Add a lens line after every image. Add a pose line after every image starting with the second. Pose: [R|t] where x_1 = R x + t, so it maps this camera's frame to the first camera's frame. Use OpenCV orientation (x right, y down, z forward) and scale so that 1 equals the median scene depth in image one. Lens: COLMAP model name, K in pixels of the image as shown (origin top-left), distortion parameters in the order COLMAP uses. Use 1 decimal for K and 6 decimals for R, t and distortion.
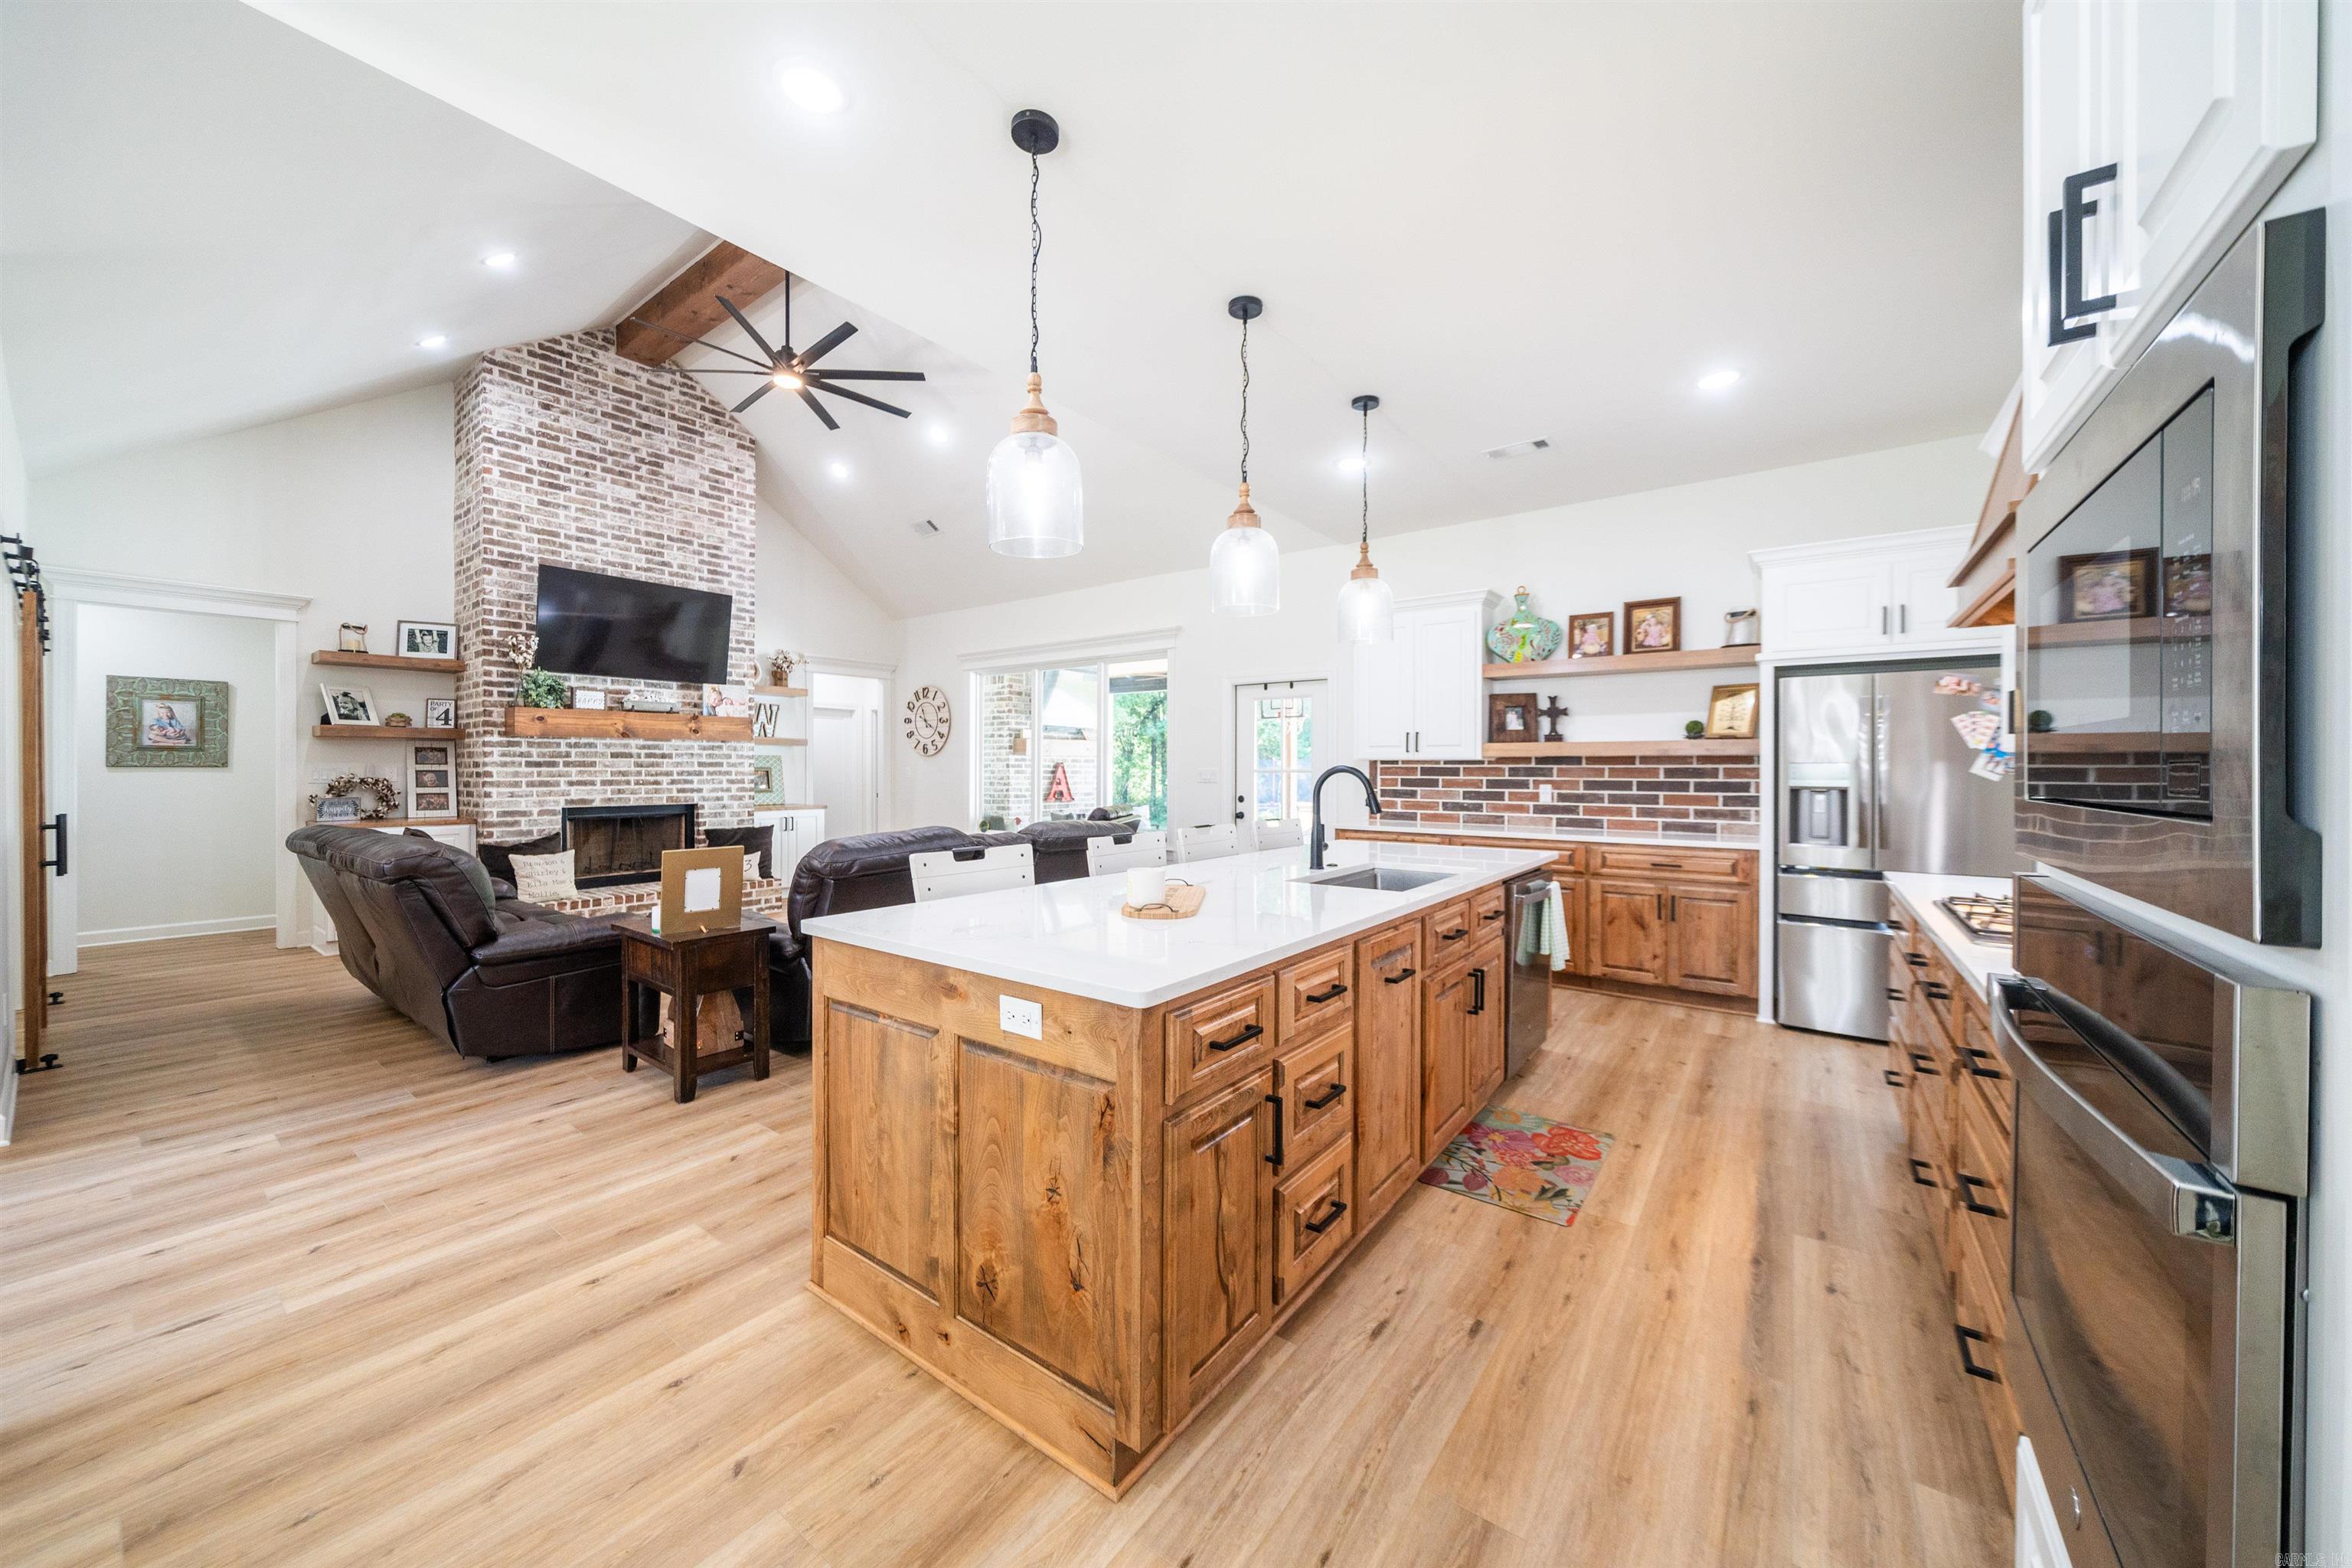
lens RADIAL K [[816.9, 0, 1173.4], [0, 816.9, 771.8], [0, 0, 1]] dist [-0.004063, -0.001360]
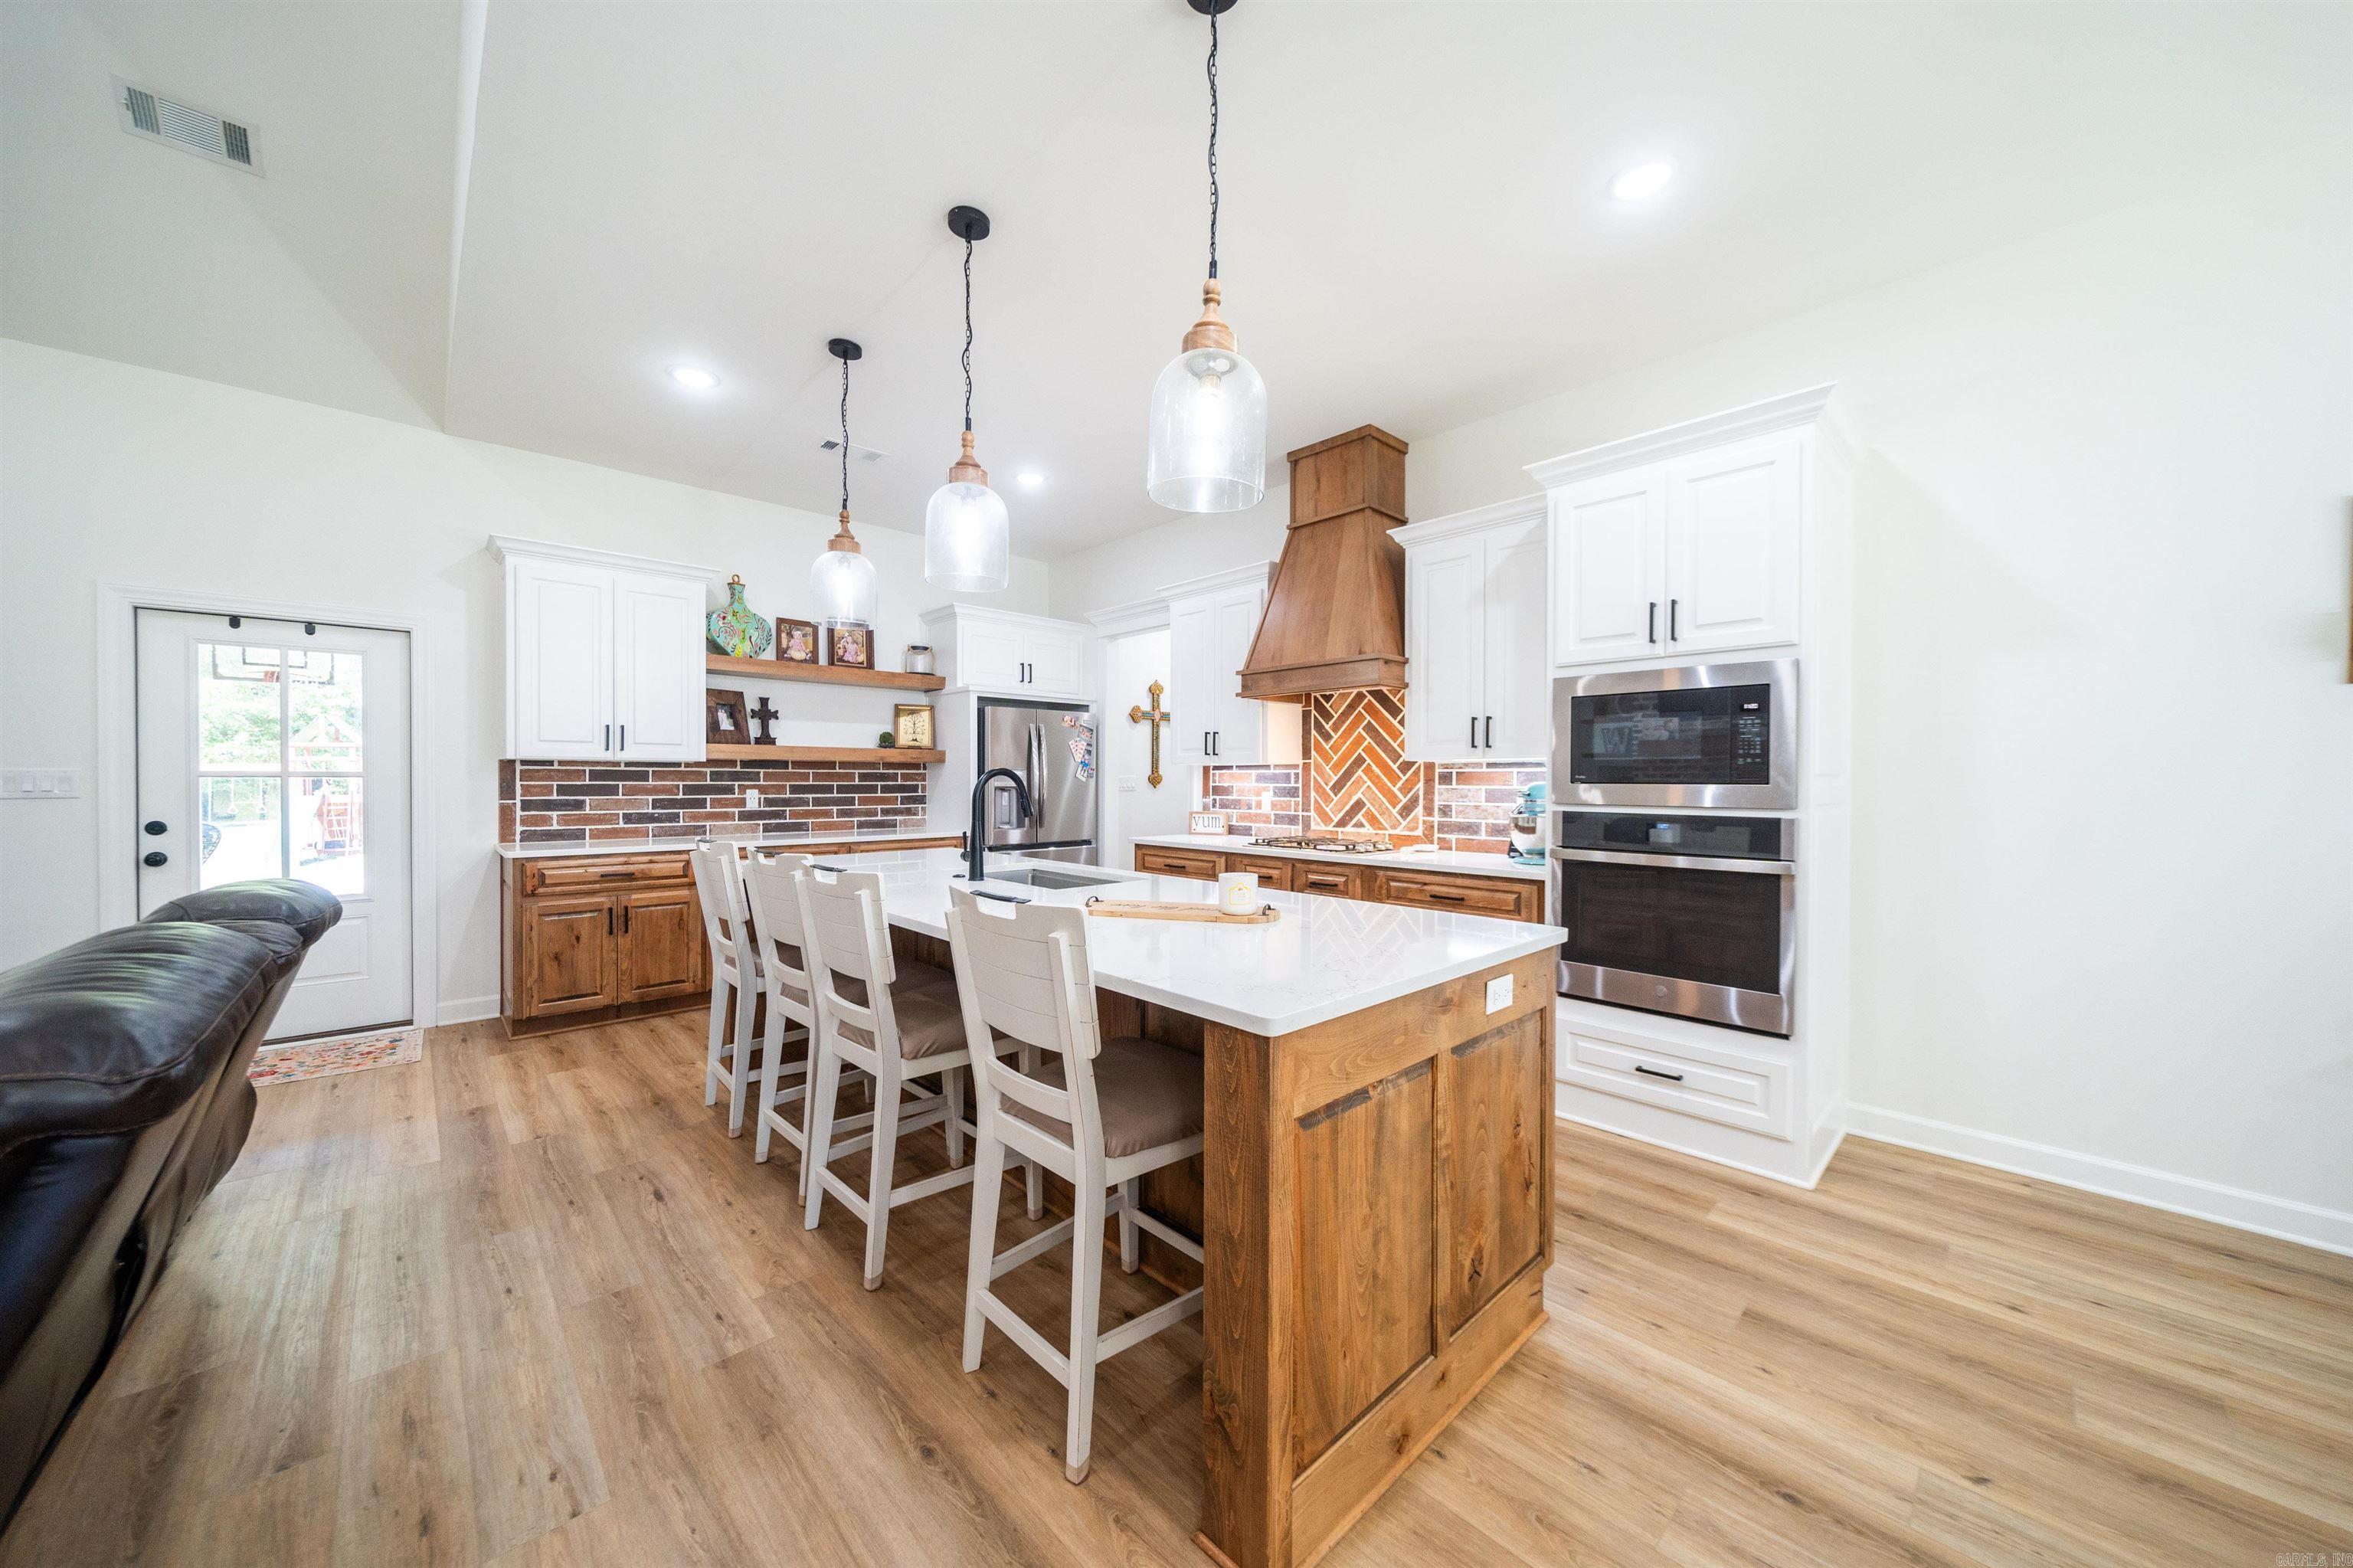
lens RADIAL K [[817.2, 0, 1158.2], [0, 817.2, 783.3], [0, 0, 1]] dist [-0.004063, -0.001360]
pose [[0.188918, -0.007229, 0.981966, -0.338610], [0.000647, 0.999974, 0.007237, 0.001567], [-0.981993, -0.000731, 0.188918, 0.309408]]
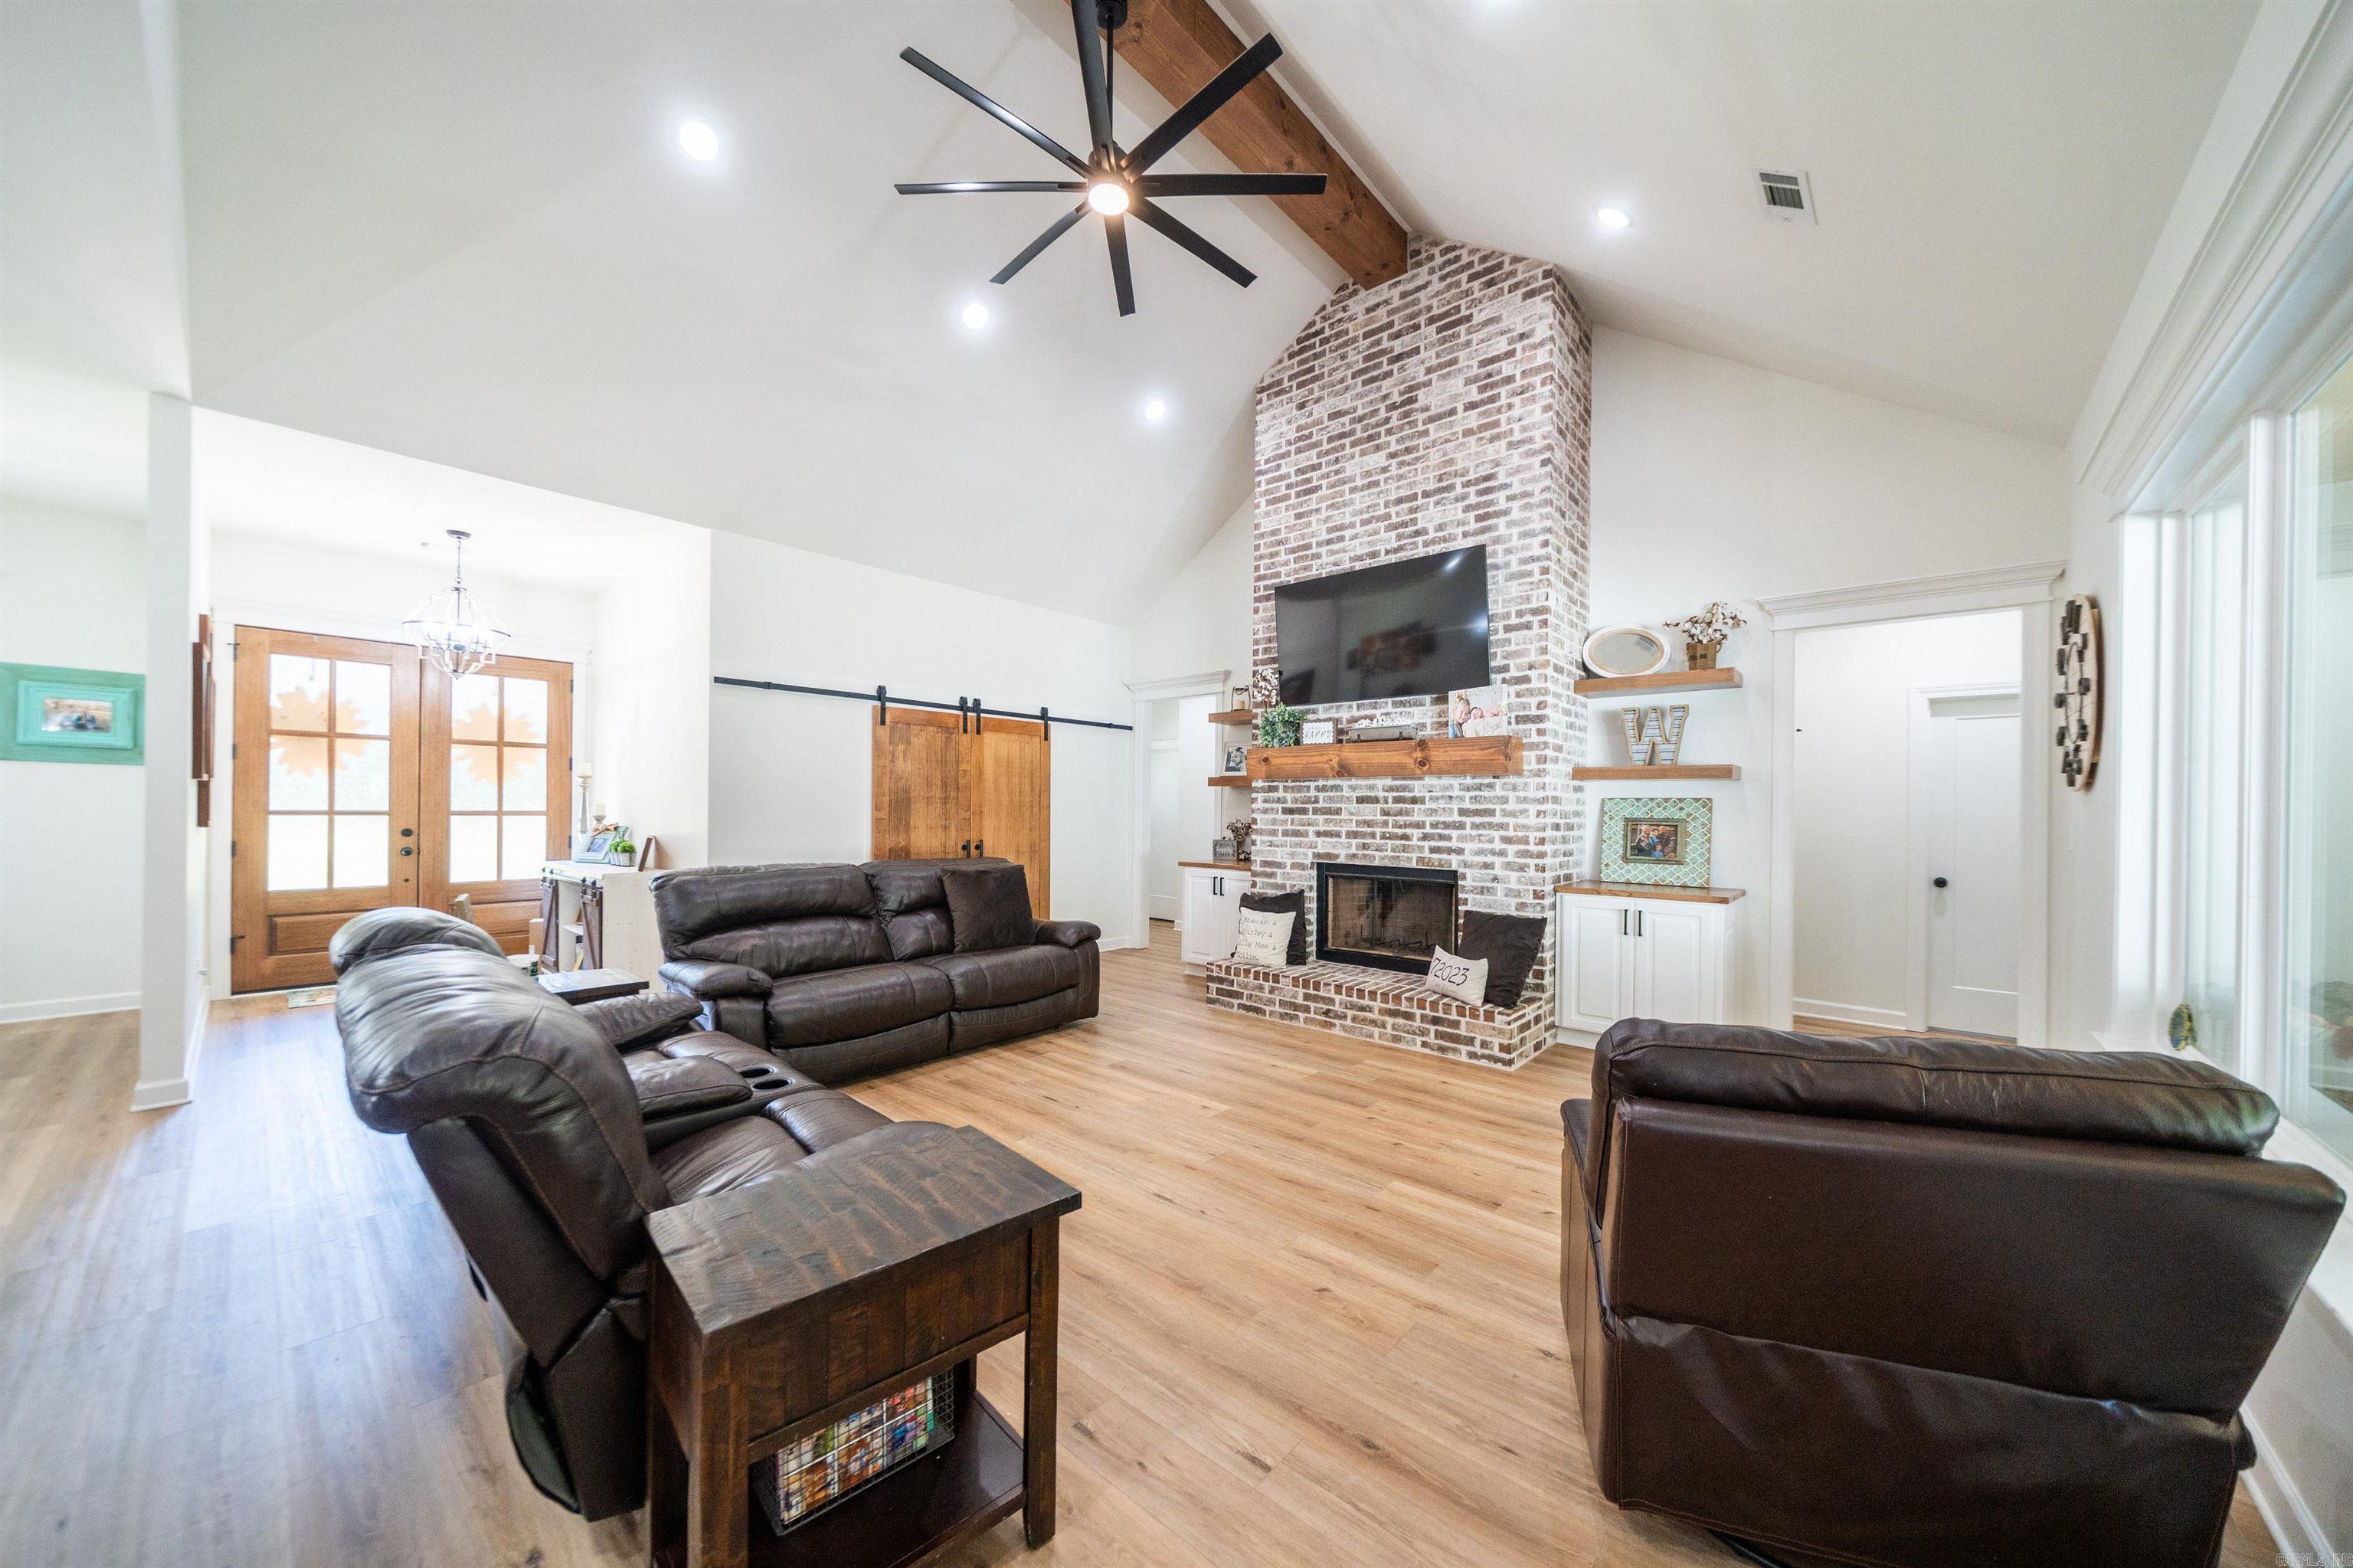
lens RADIAL K [[817.2, 0, 1170.1], [0, 817.2, 812.7], [0, 0, 1]] dist [-0.004063, -0.001360]
pose [[-0.091673, 0.001393, -0.995788, 0.127800], [-0.017575, 0.999841, 0.003016, -0.007941], [0.995634, 0.017778, -0.091634, 0.971196]]
